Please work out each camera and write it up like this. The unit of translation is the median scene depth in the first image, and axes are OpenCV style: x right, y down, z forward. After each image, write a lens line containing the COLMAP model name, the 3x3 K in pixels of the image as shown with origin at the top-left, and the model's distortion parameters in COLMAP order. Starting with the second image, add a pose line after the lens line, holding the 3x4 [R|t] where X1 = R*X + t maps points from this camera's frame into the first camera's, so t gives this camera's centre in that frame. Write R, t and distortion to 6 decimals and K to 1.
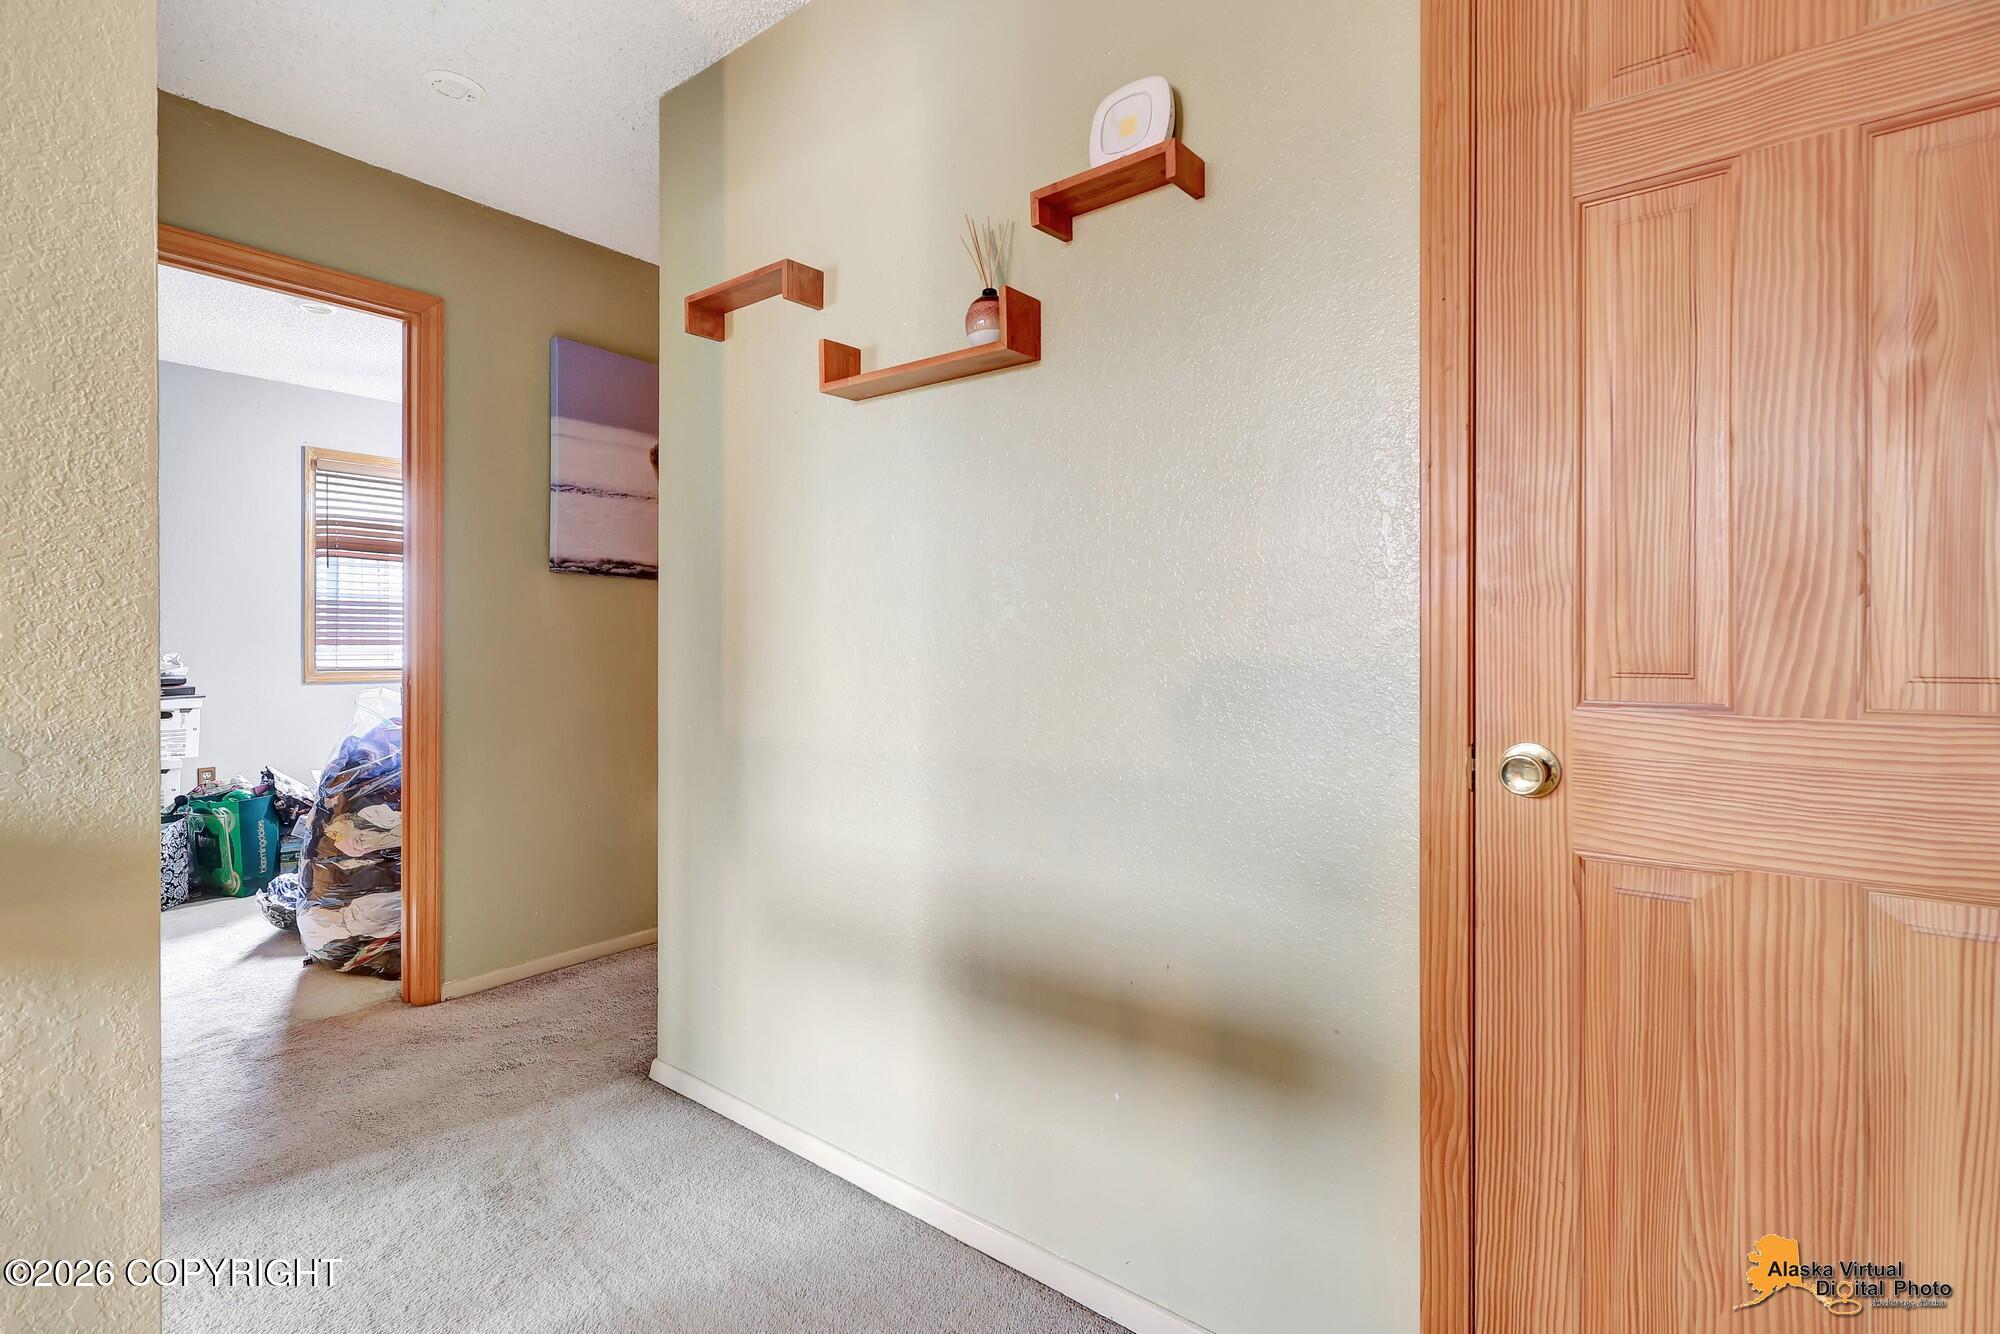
lens RADIAL K [[932.7, 0, 992.7], [0, 932.7, 659.8], [0, 0, 1]] dist [-0.000606, 0.002724]
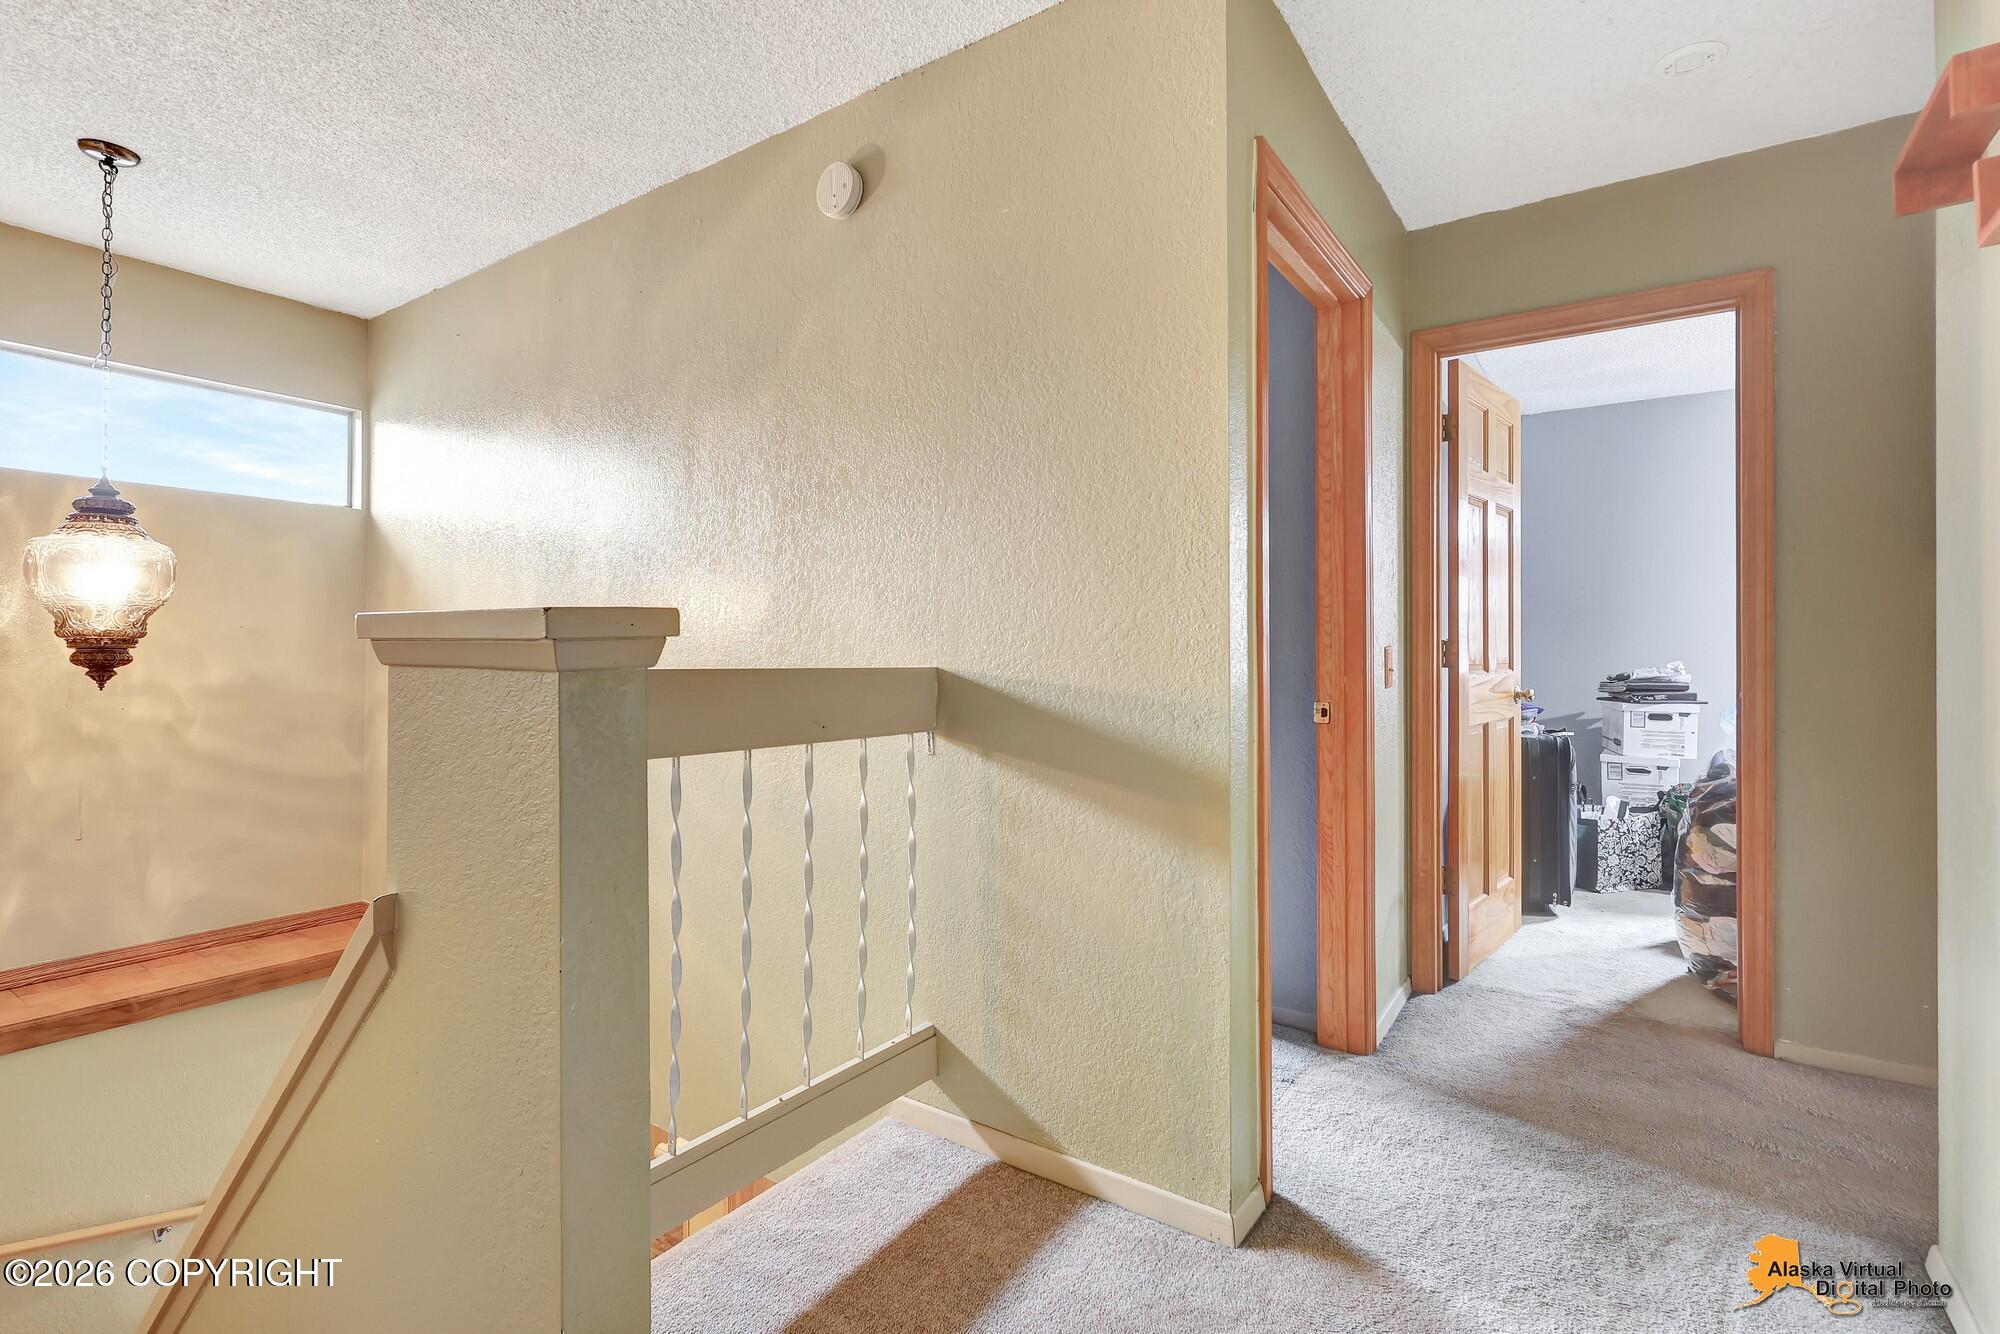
lens RADIAL K [[932.7, 0, 991.9], [0, 932.7, 650.2], [0, 0, 1]] dist [-0.000606, 0.002724]
pose [[0.058580, -0.001012, -0.998282, 0.258869], [-0.019651, 0.999805, -0.002167, -0.003621], [0.998089, 0.019744, 0.058549, 0.208169]]
